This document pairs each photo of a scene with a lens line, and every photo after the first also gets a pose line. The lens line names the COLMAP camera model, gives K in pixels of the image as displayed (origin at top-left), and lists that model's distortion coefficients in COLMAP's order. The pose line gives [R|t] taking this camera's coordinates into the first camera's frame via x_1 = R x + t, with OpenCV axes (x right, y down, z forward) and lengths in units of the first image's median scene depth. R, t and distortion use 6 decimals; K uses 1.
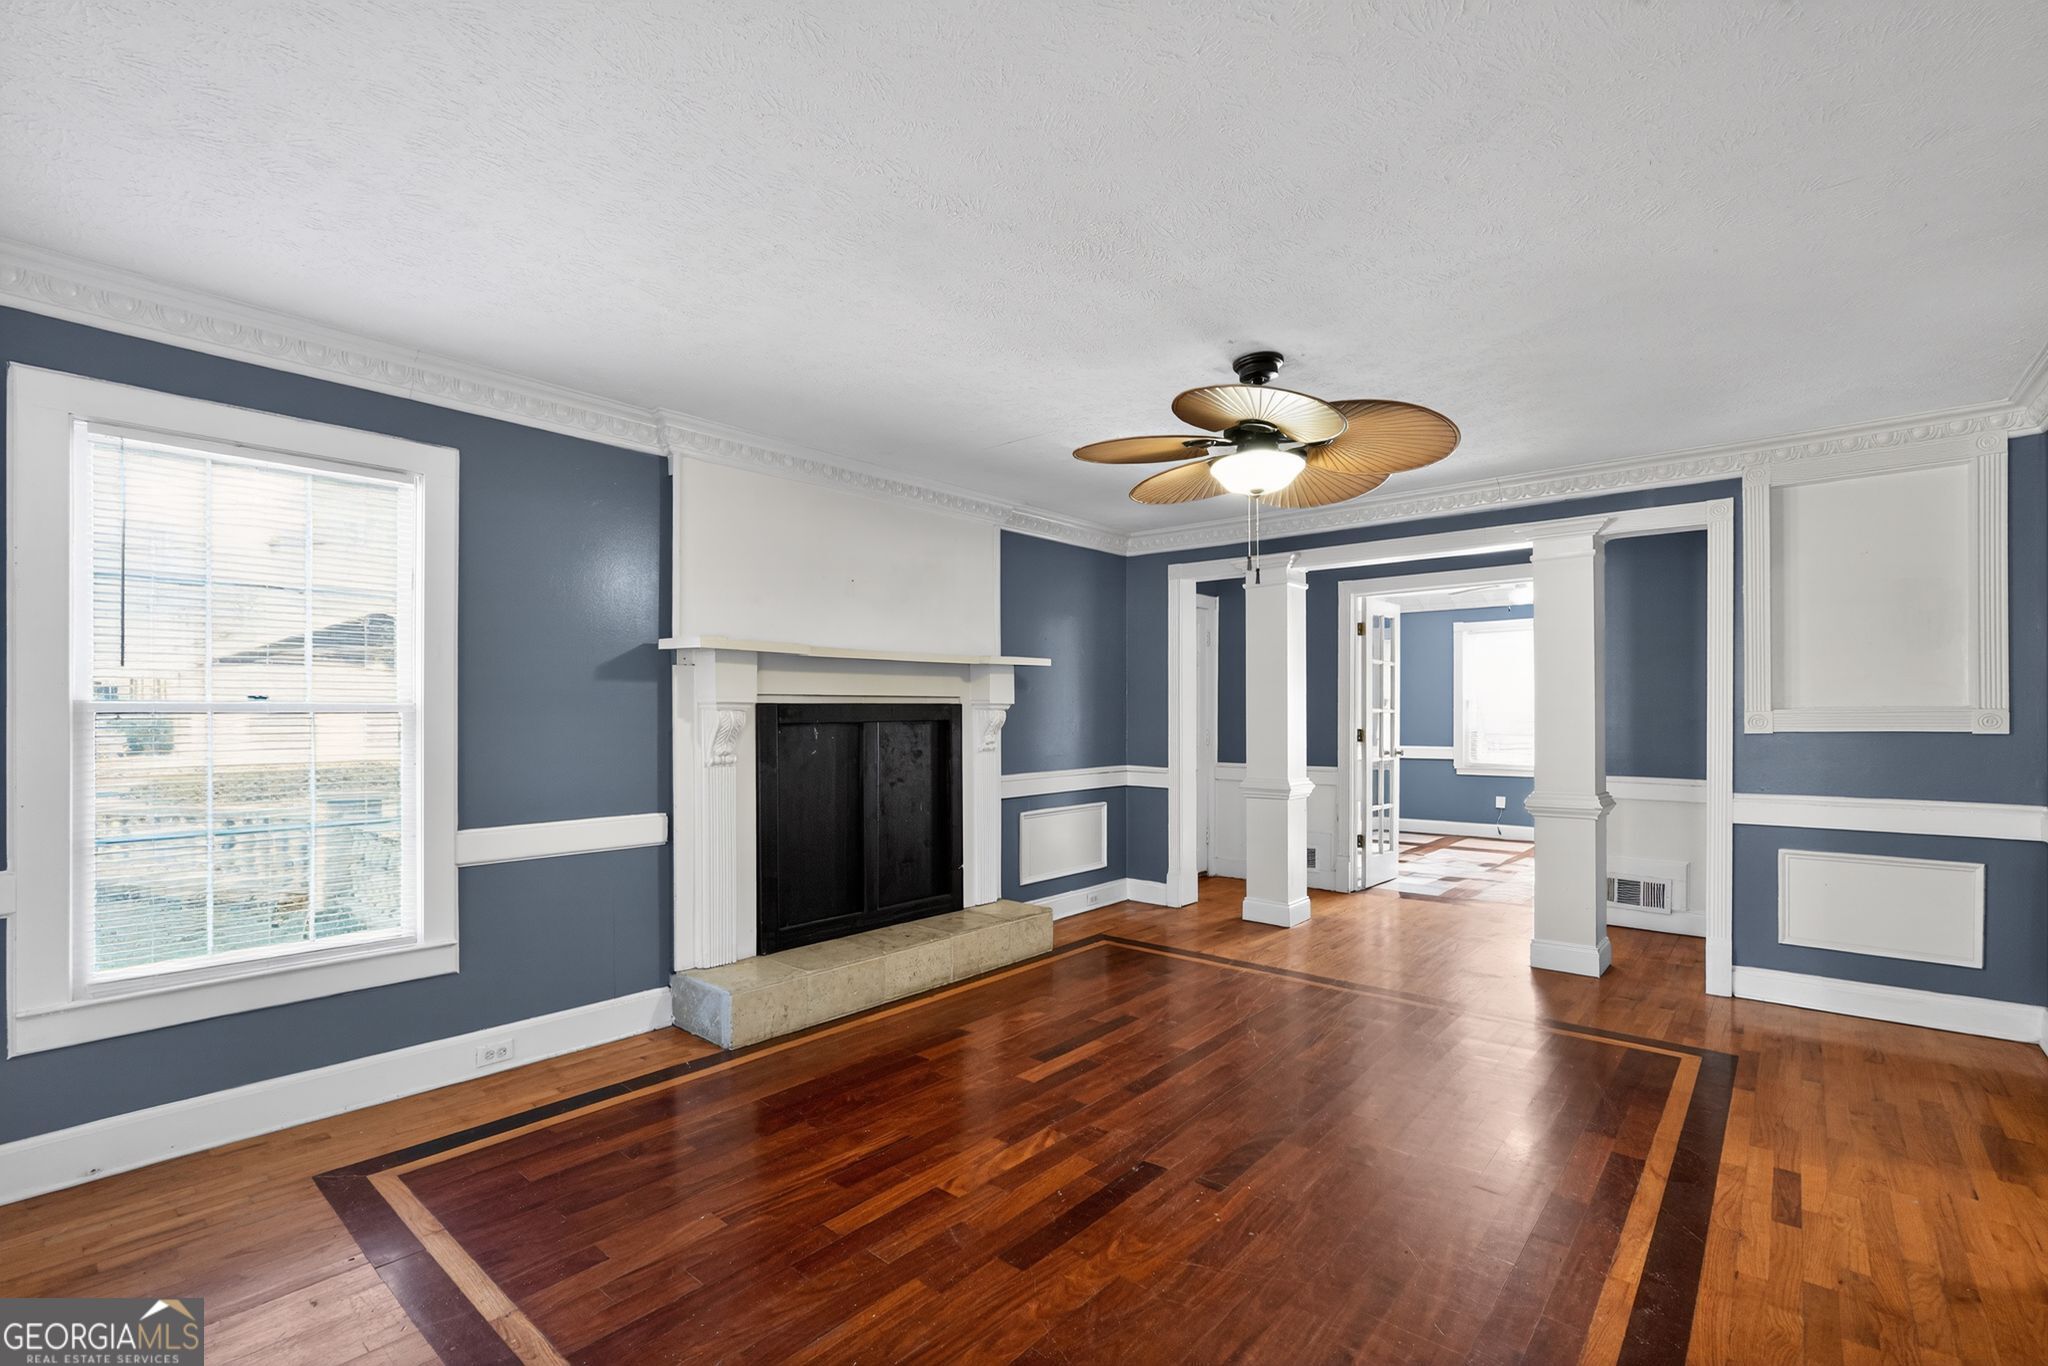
lens RADIAL K [[907.6, 0, 1057.1], [0, 907.6, 712.2], [0, 0, 1]] dist [-0.005240, 0.002000]
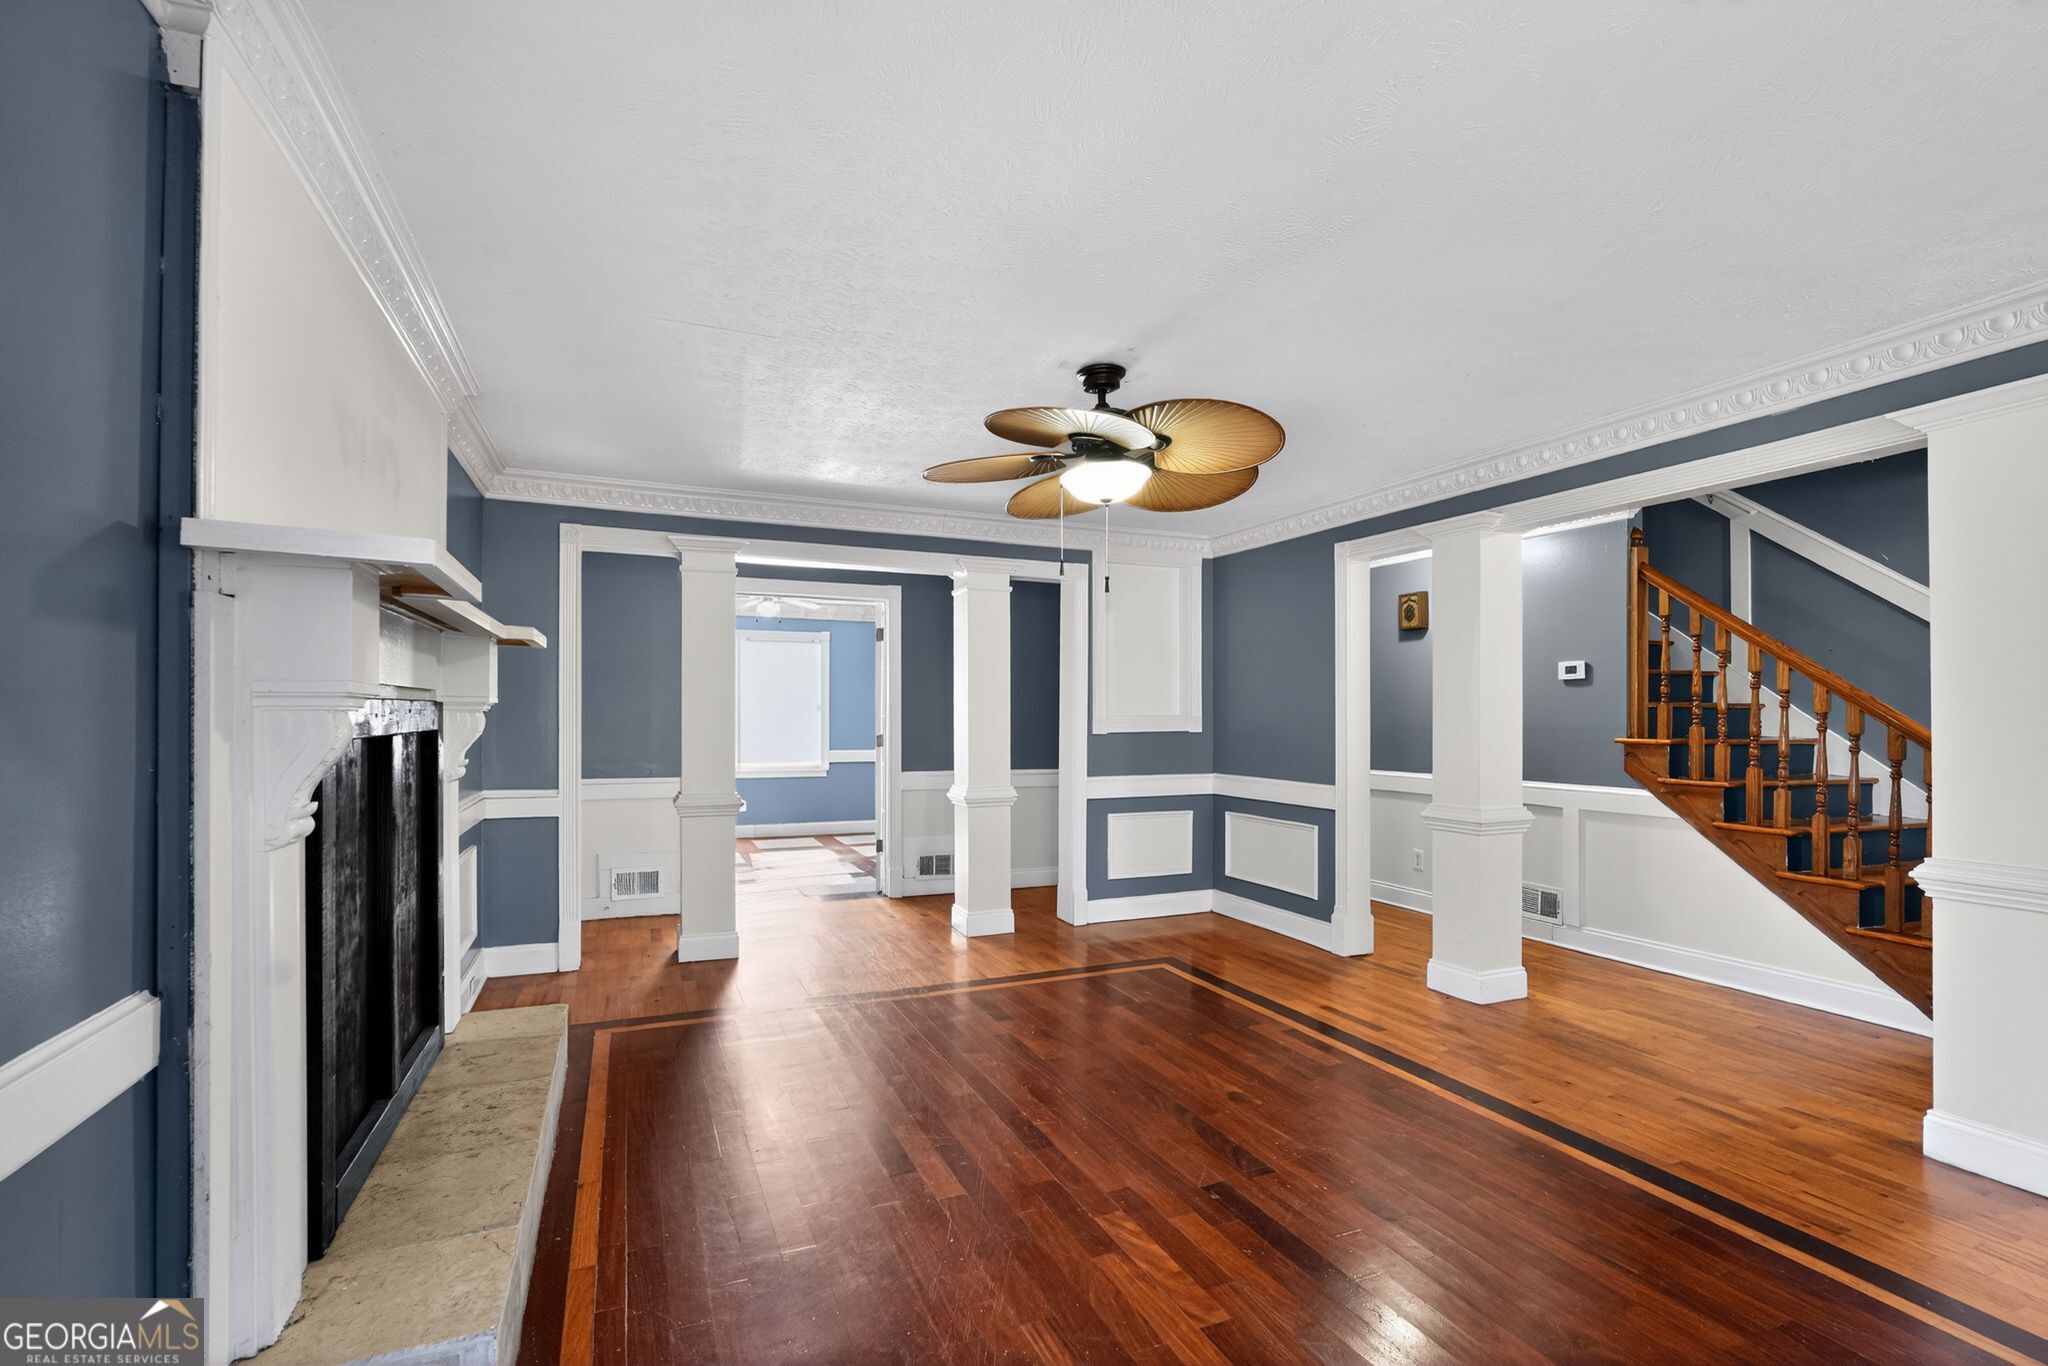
lens RADIAL K [[907.6, 0, 1012.1], [0, 907.6, 700.8], [0, 0, 1]] dist [-0.005240, 0.002000]
pose [[0.455398, 0.019357, 0.890077, -0.554248], [-0.004233, 0.999799, -0.019578, 0.001218], [-0.890278, 0.005148, 0.455389, 0.479524]]
